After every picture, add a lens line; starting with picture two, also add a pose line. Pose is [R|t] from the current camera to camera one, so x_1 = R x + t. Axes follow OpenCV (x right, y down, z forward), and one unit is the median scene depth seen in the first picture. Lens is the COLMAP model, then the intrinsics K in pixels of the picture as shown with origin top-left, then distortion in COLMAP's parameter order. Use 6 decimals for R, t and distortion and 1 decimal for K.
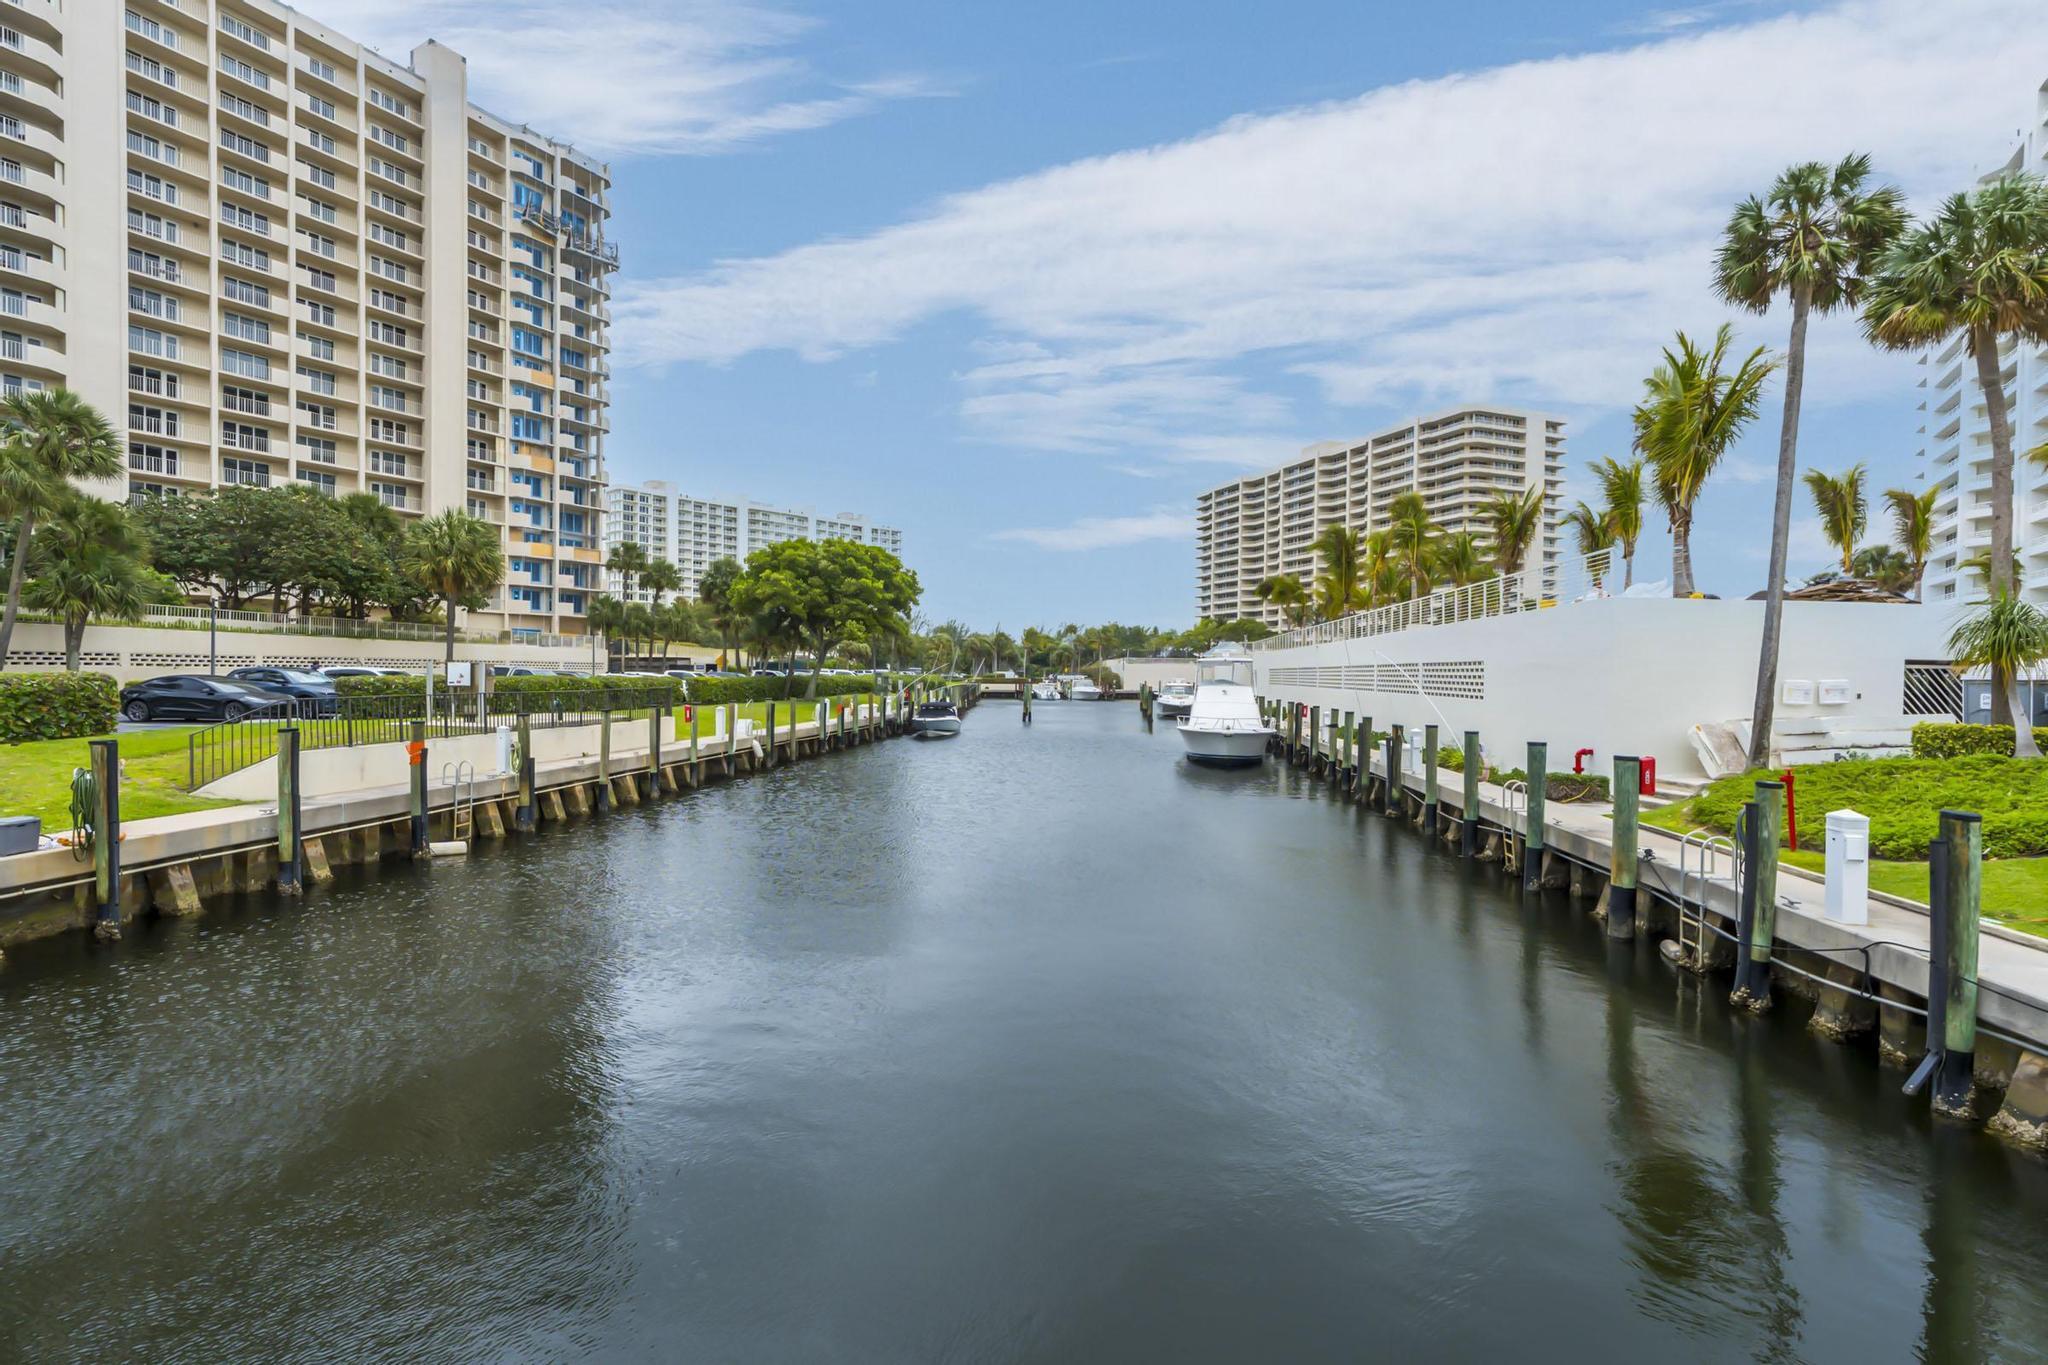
lens RADIAL K [[931.6, 0, 1032.5], [0, 931.6, 677.2], [0, 0, 1]] dist [0.015268, 0.000488]
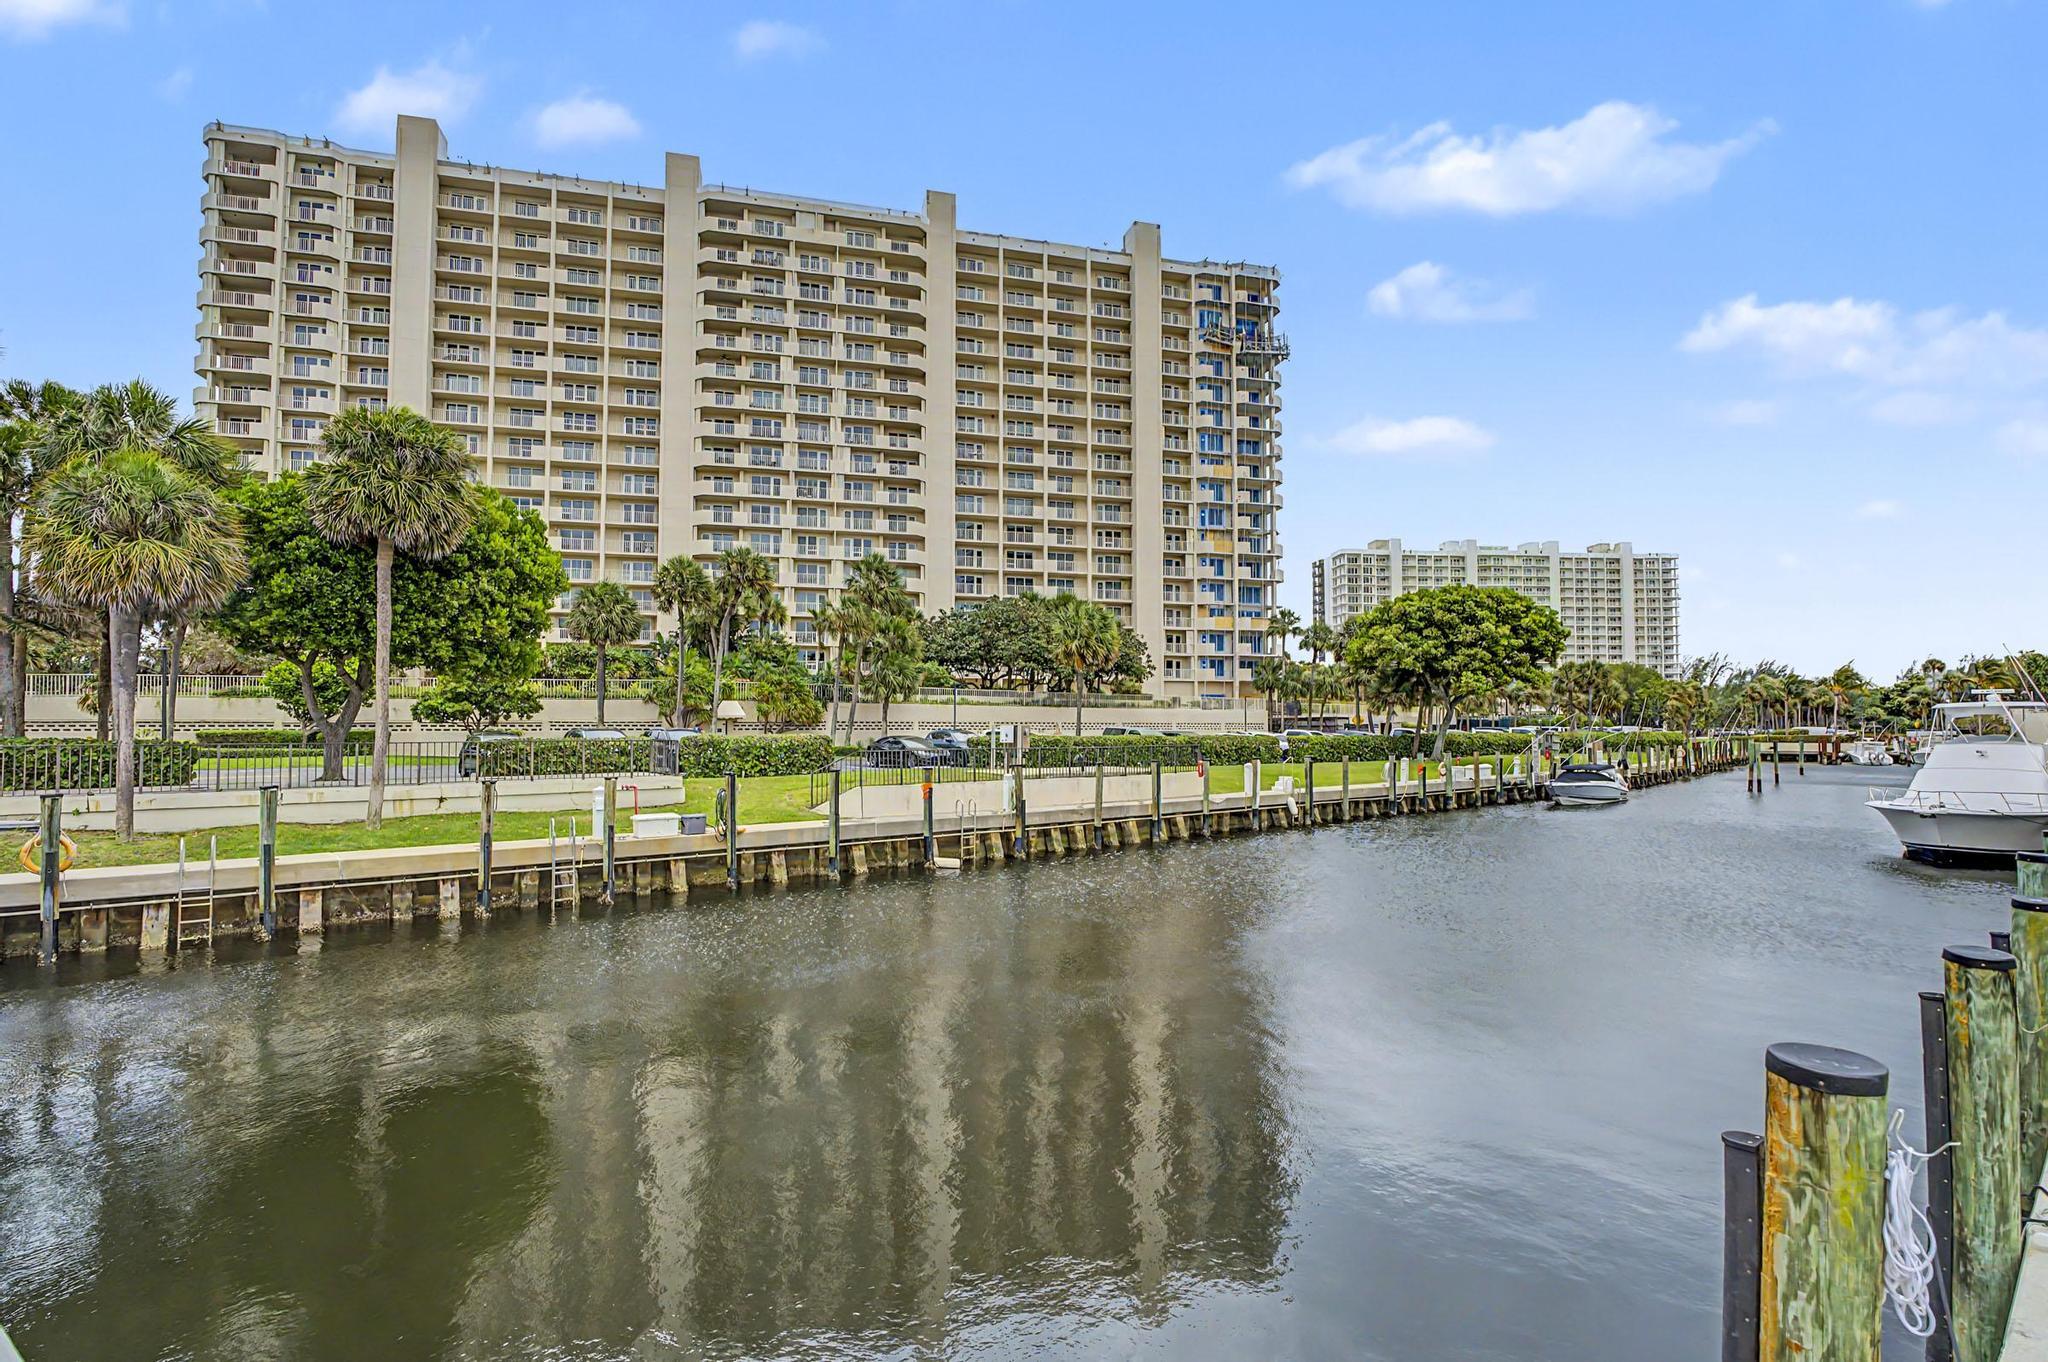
lens RADIAL K [[968.9, 0, 1043.0], [0, 968.9, 682.6], [0, 0, 1]] dist [-0.005969, -0.000232]
pose [[0.723540, -0.044058, -0.688875, 0.113193], [0.004891, 0.998263, -0.058709, 0.001816], [0.690265, 0.039109, 0.722499, 0.021813]]
